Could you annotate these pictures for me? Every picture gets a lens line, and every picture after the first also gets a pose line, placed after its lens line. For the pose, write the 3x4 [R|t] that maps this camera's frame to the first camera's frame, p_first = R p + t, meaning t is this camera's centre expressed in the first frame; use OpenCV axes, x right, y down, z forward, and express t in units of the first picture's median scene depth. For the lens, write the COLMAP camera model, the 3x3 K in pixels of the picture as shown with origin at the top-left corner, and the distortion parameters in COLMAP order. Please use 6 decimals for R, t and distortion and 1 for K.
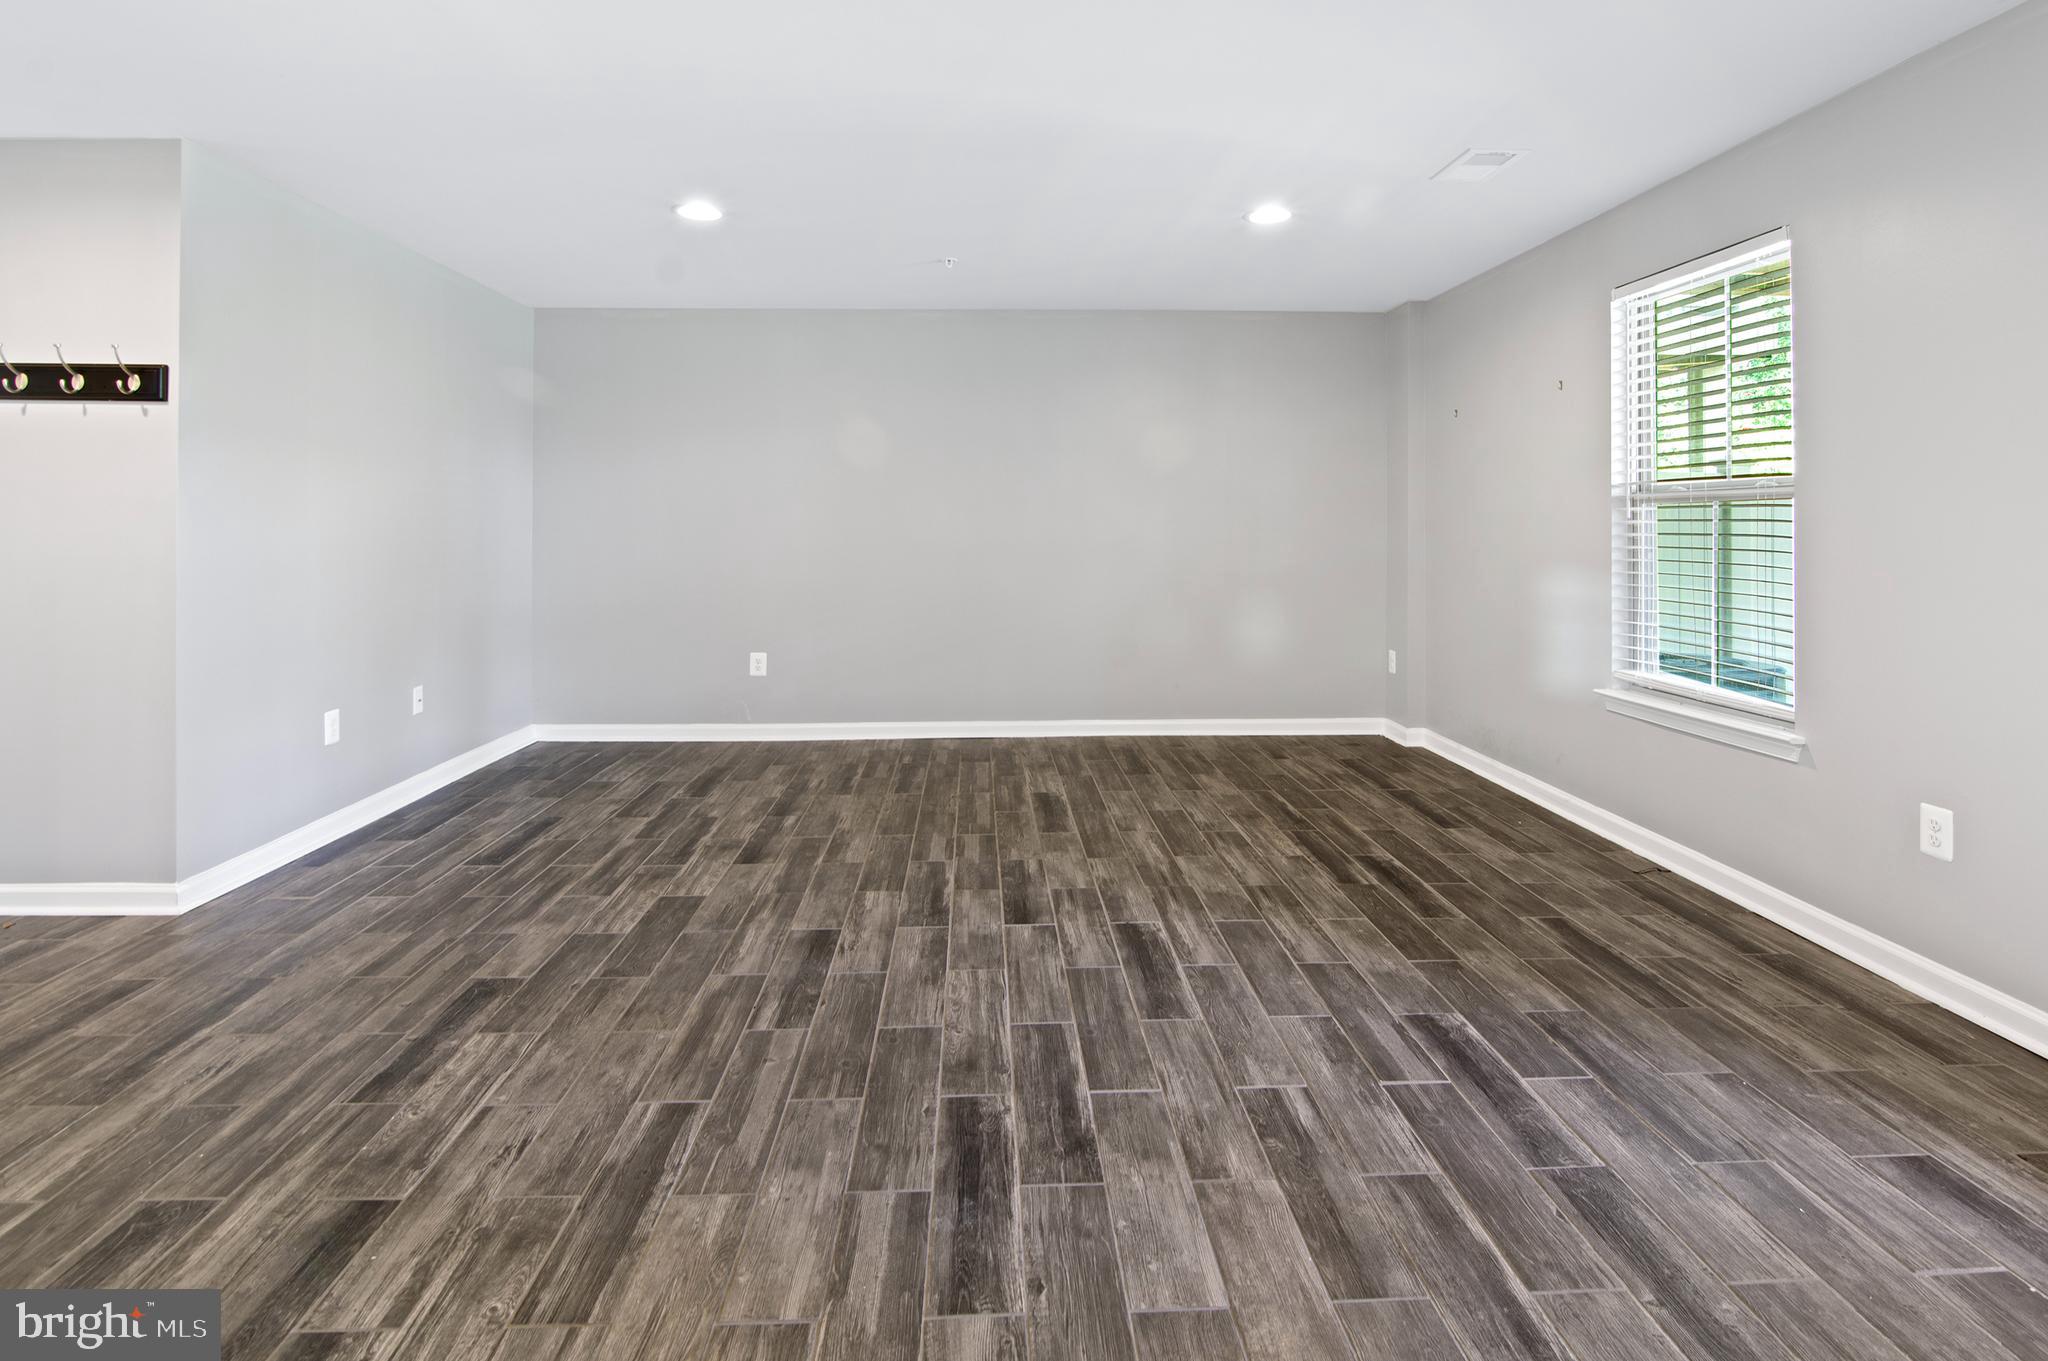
lens RADIAL K [[1033.8, 0, 1022.7], [0, 1033.8, 549.0], [0, 0, 1]] dist [-0.001141, -0.006718]
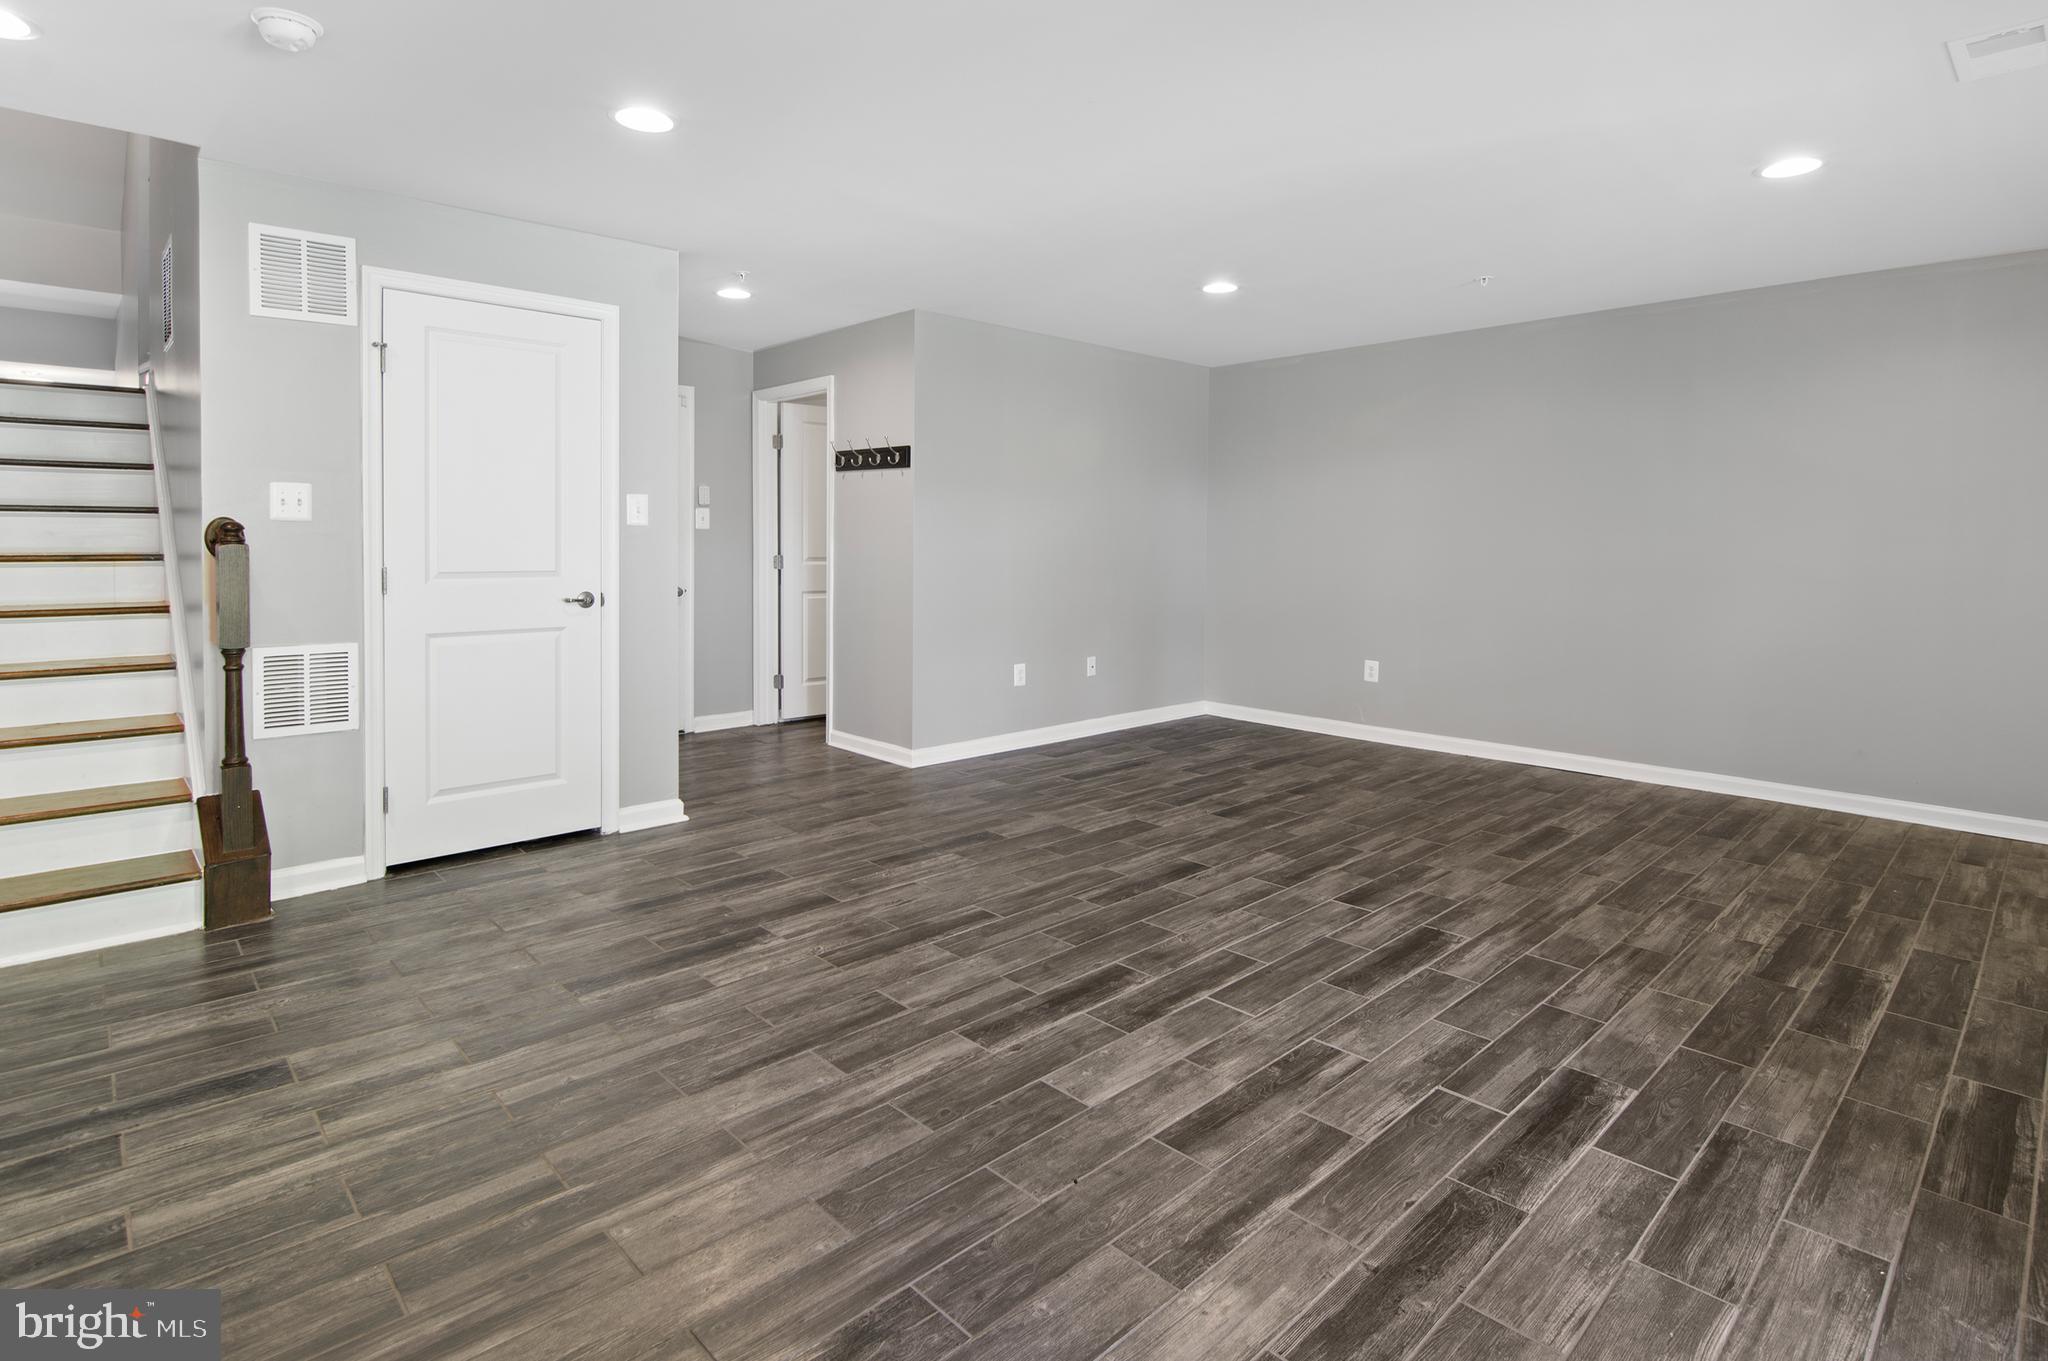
lens RADIAL K [[1031.2, 0, 1009.5], [0, 1031.2, 576.5], [0, 0, 1]] dist [-0.005261, -0.001930]
pose [[0.654008, 0.030487, -0.755873, 0.817892], [-0.024838, 0.999514, 0.018824, 0.003268], [0.756080, 0.006463, 0.654447, 0.008400]]
